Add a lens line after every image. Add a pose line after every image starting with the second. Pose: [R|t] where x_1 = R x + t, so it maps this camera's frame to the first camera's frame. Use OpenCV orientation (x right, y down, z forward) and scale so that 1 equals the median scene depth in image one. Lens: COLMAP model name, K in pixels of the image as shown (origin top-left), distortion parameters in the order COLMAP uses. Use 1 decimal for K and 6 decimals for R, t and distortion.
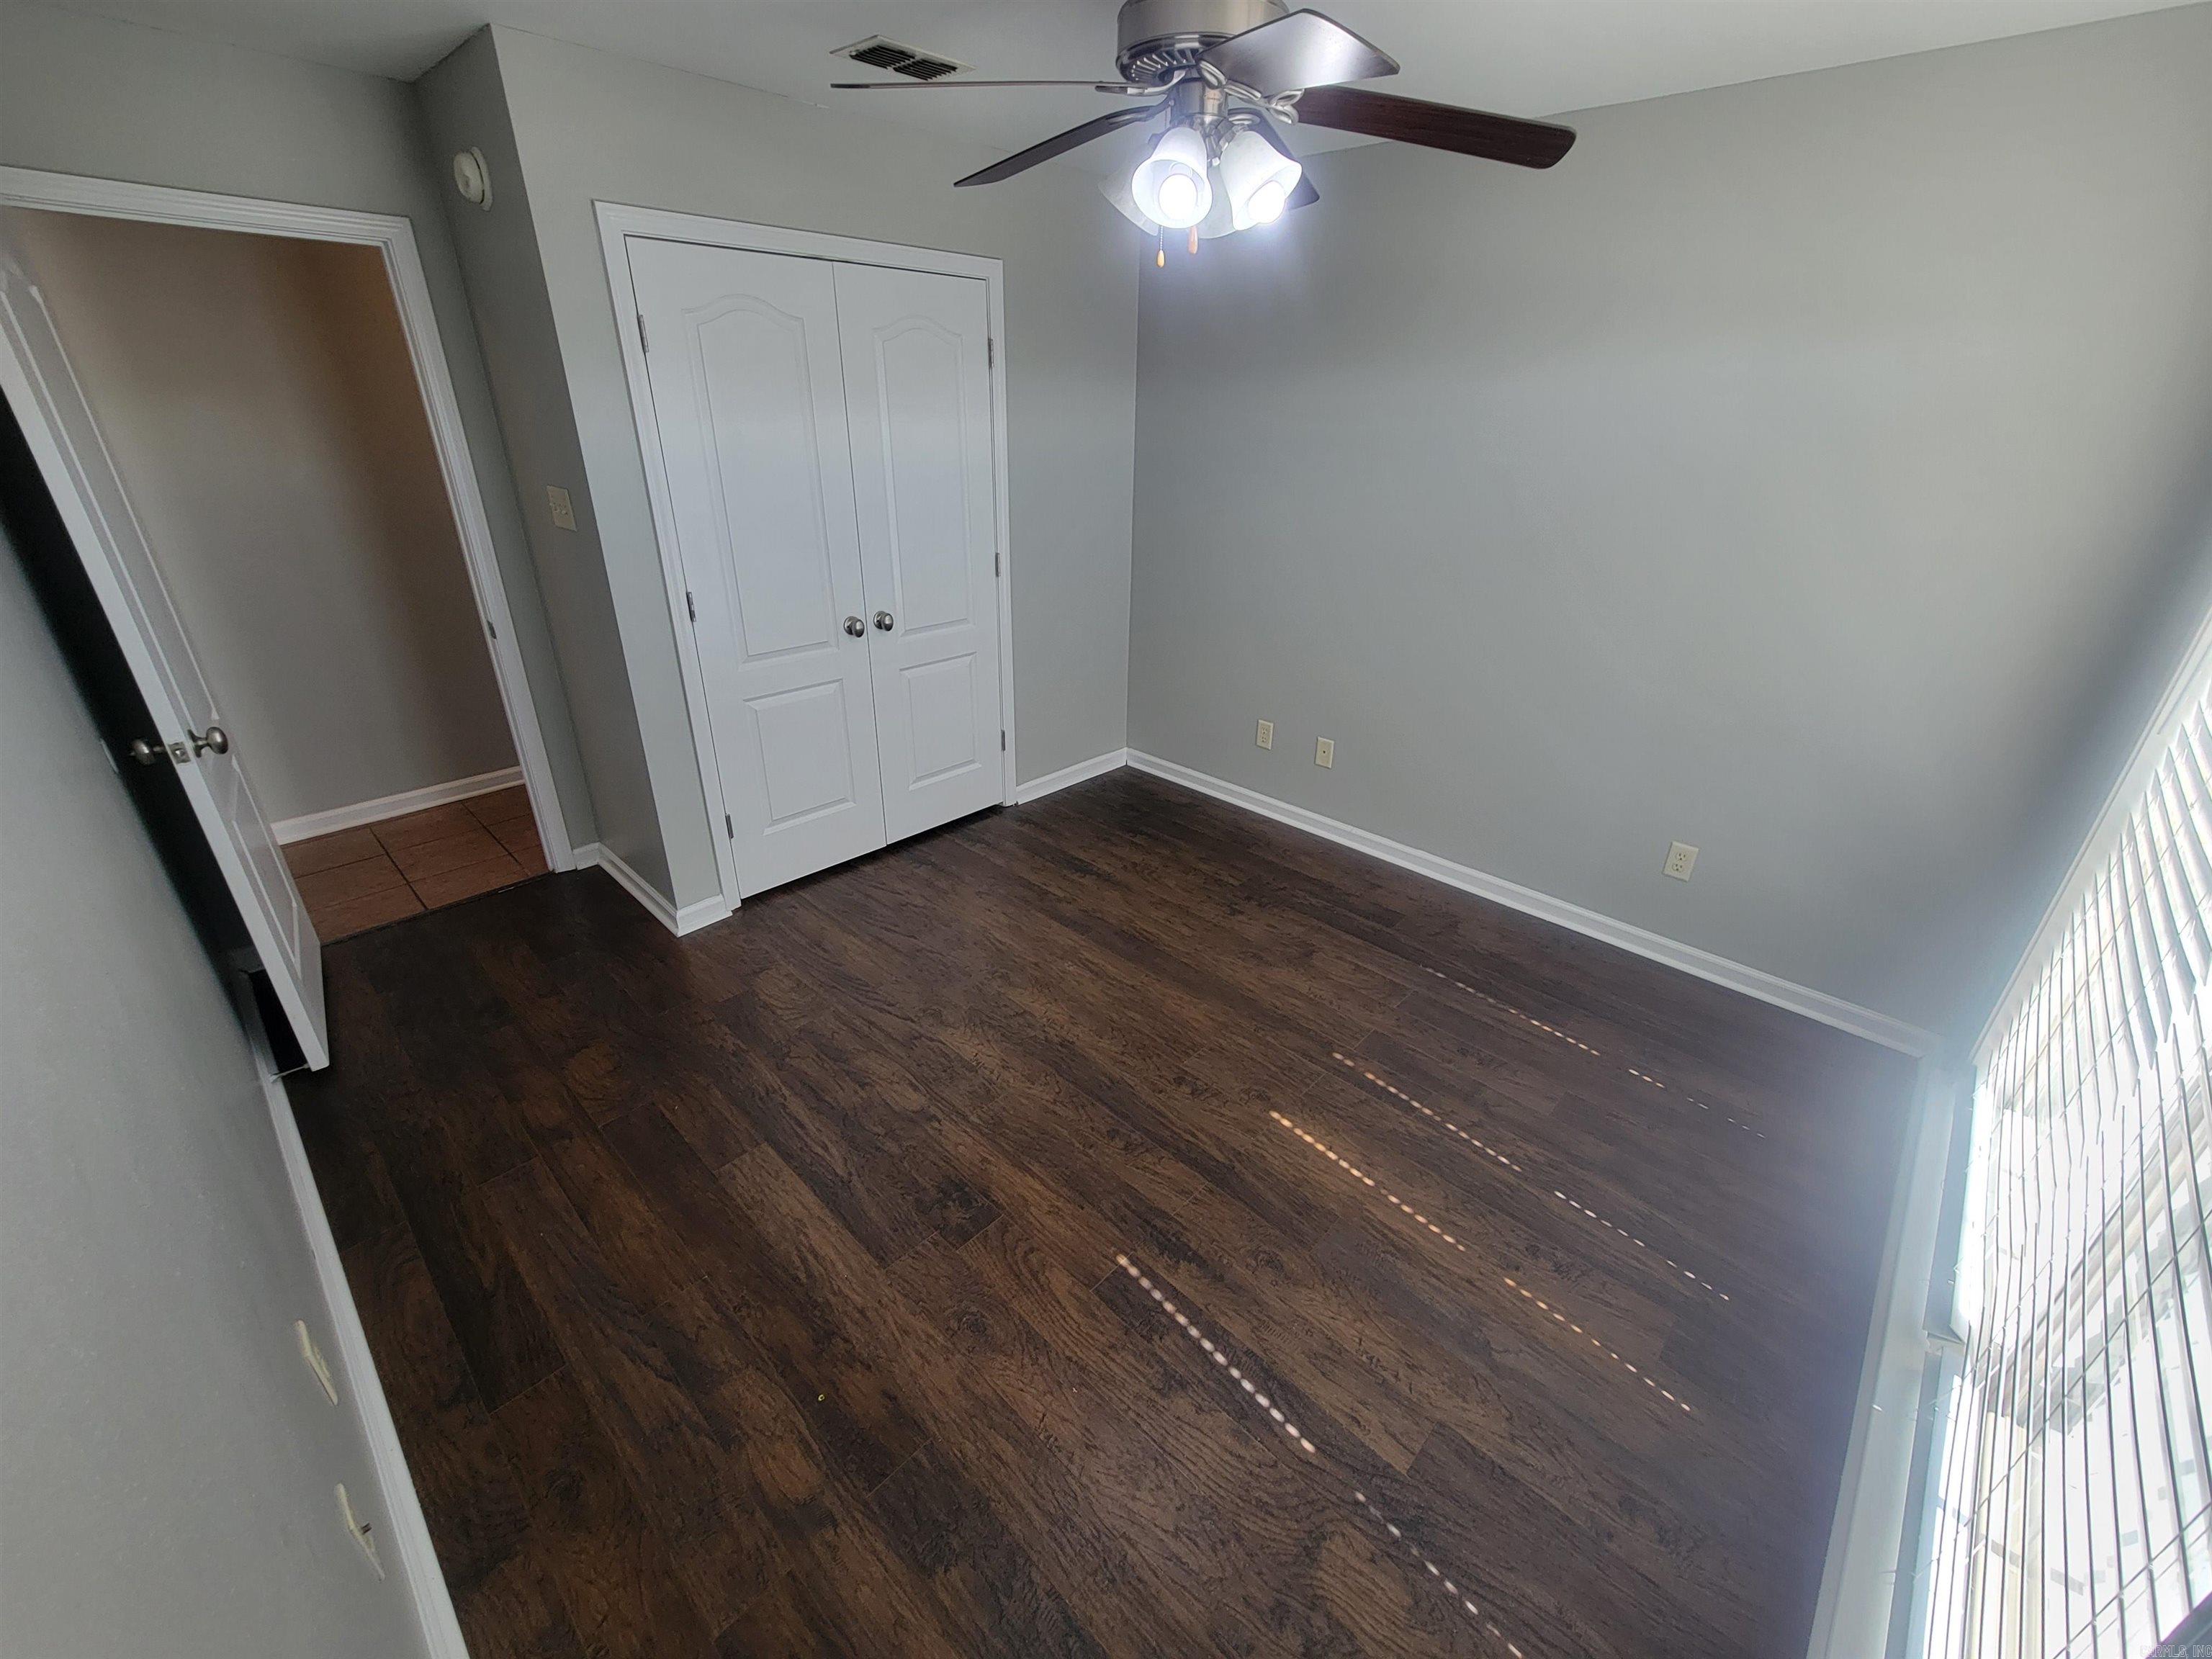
lens RADIAL K [[898.6, 0, 1095.9], [0, 898.6, 810.6], [0, 0, 1]] dist [0.000222, -0.000365]
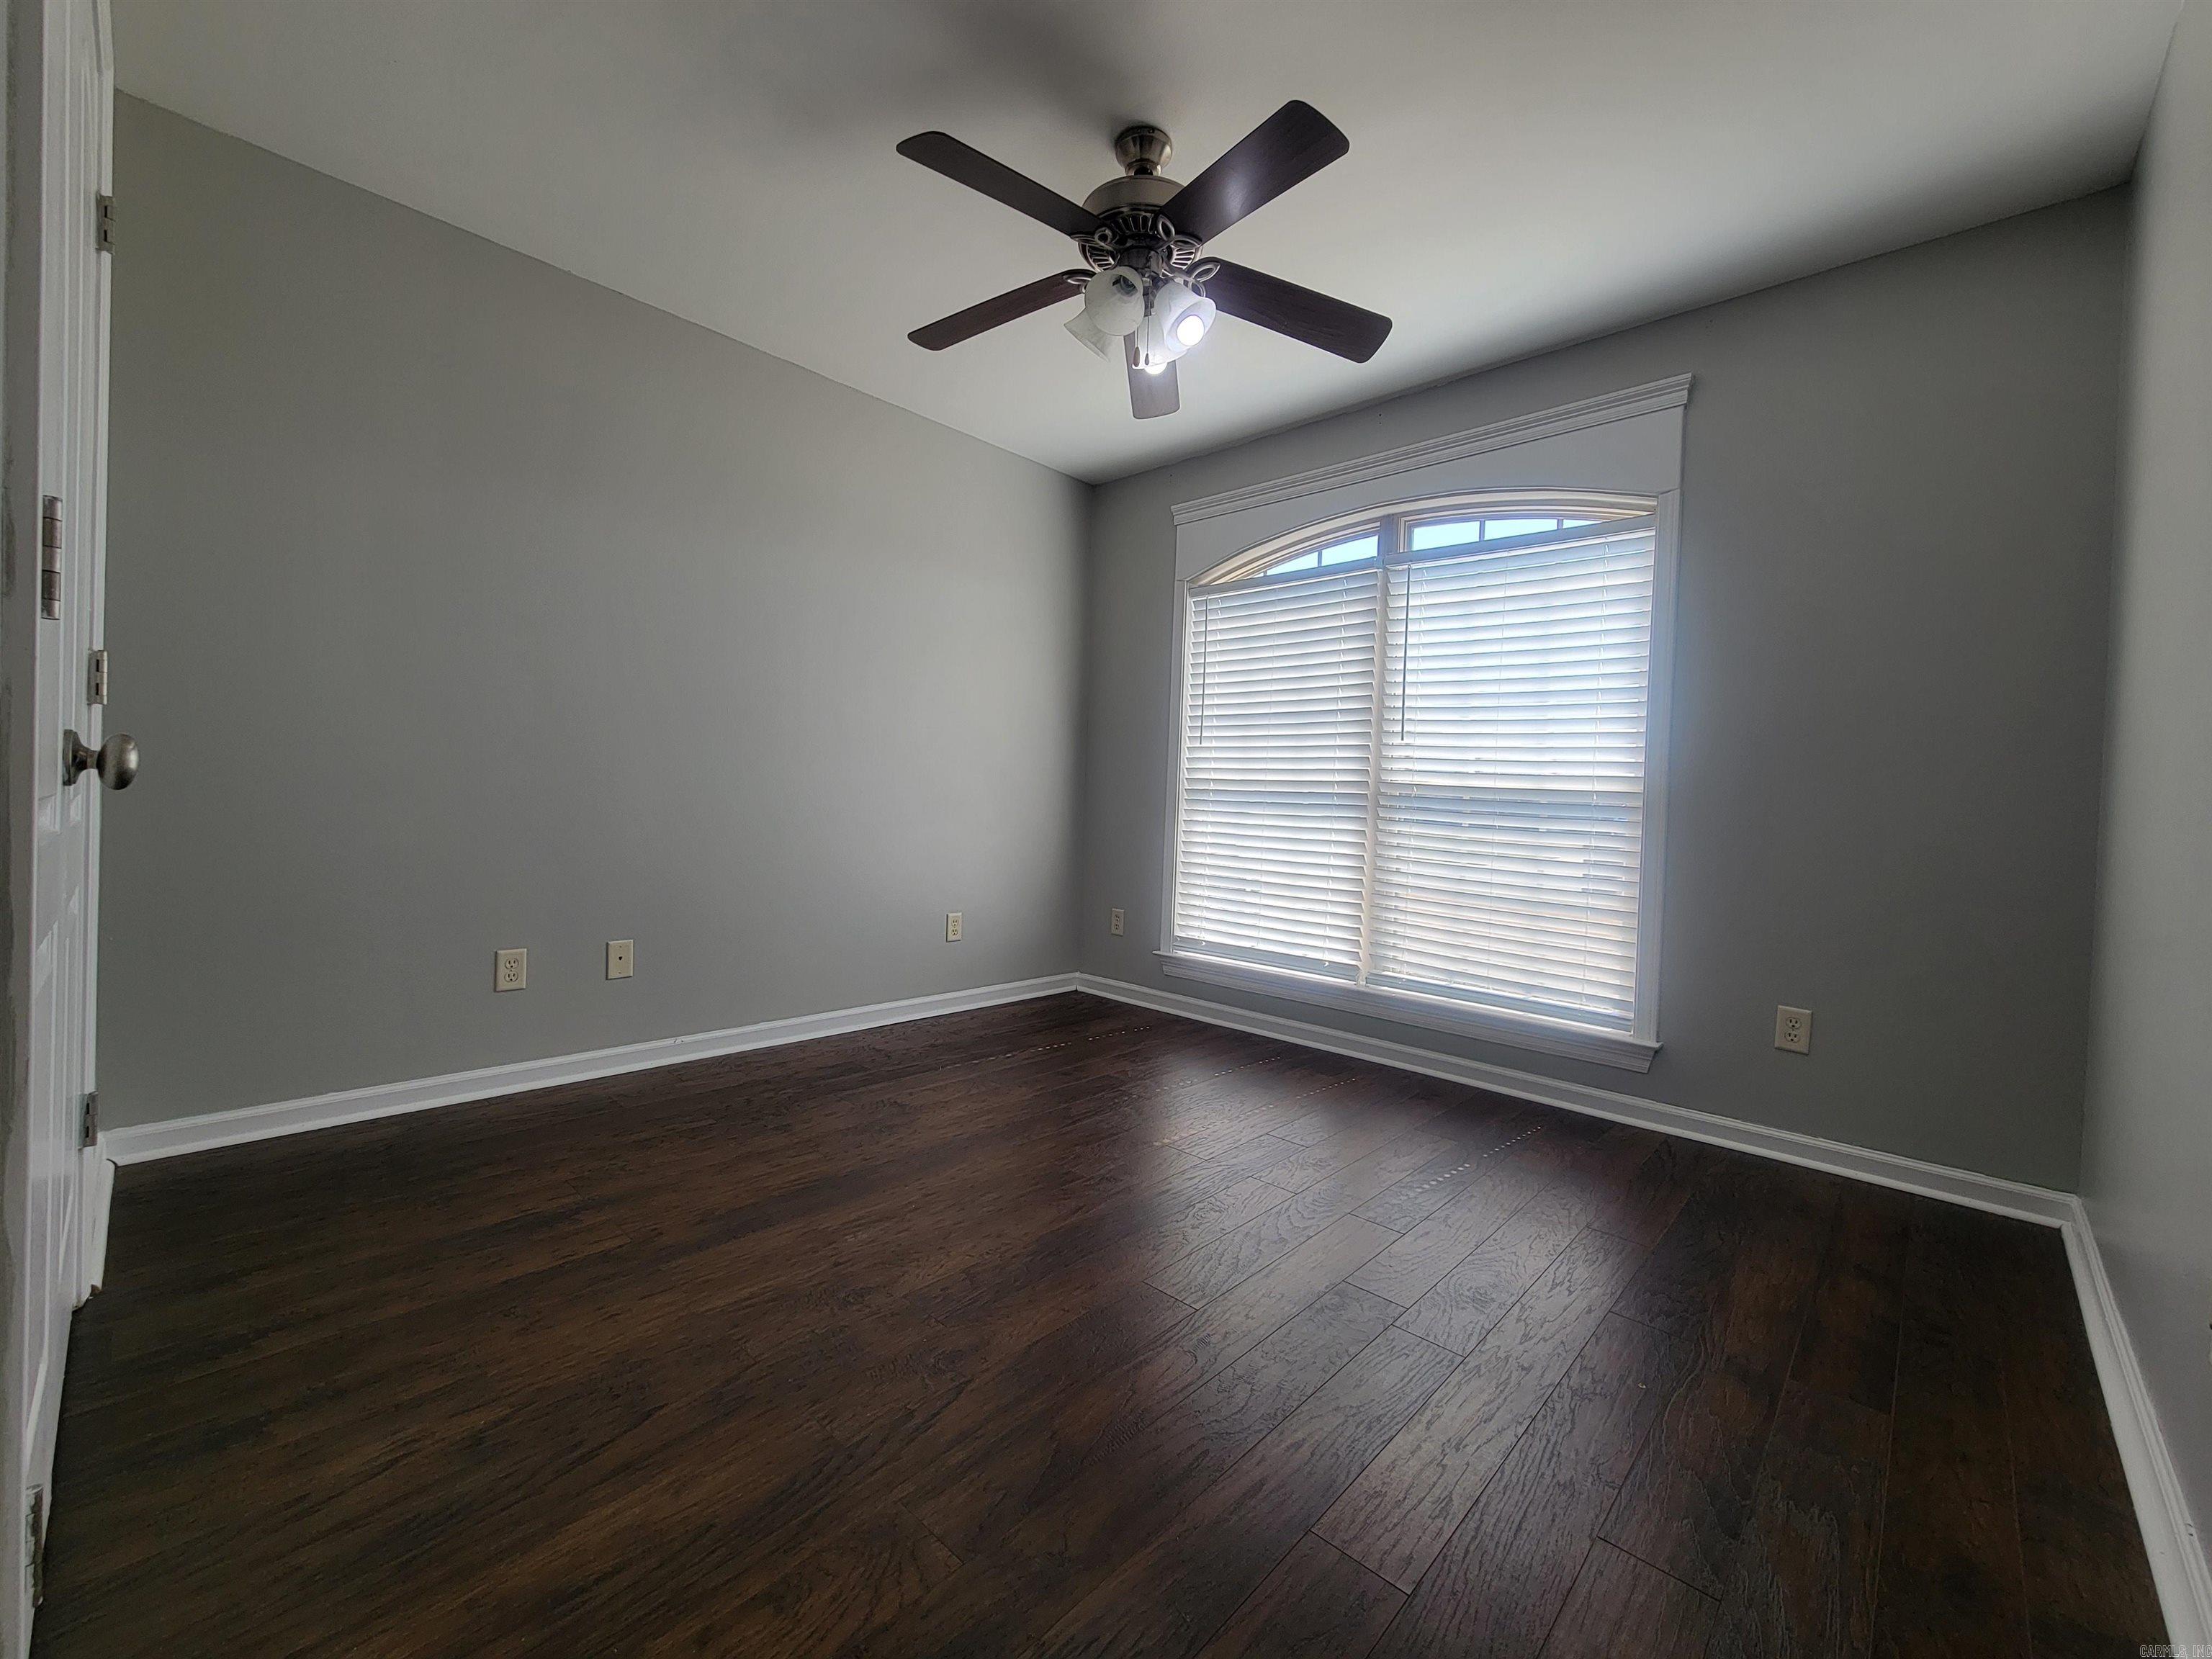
lens RADIAL K [[898.6, 0, 1095.9], [0, 898.6, 810.6], [0, 0, 1]] dist [0.000222, -0.000365]
pose [[-0.002922, -0.031496, 0.999500, -0.578498], [0.384469, 0.922644, 0.030198, -0.054370], [-0.923133, 0.384365, 0.009413, 0.627530]]
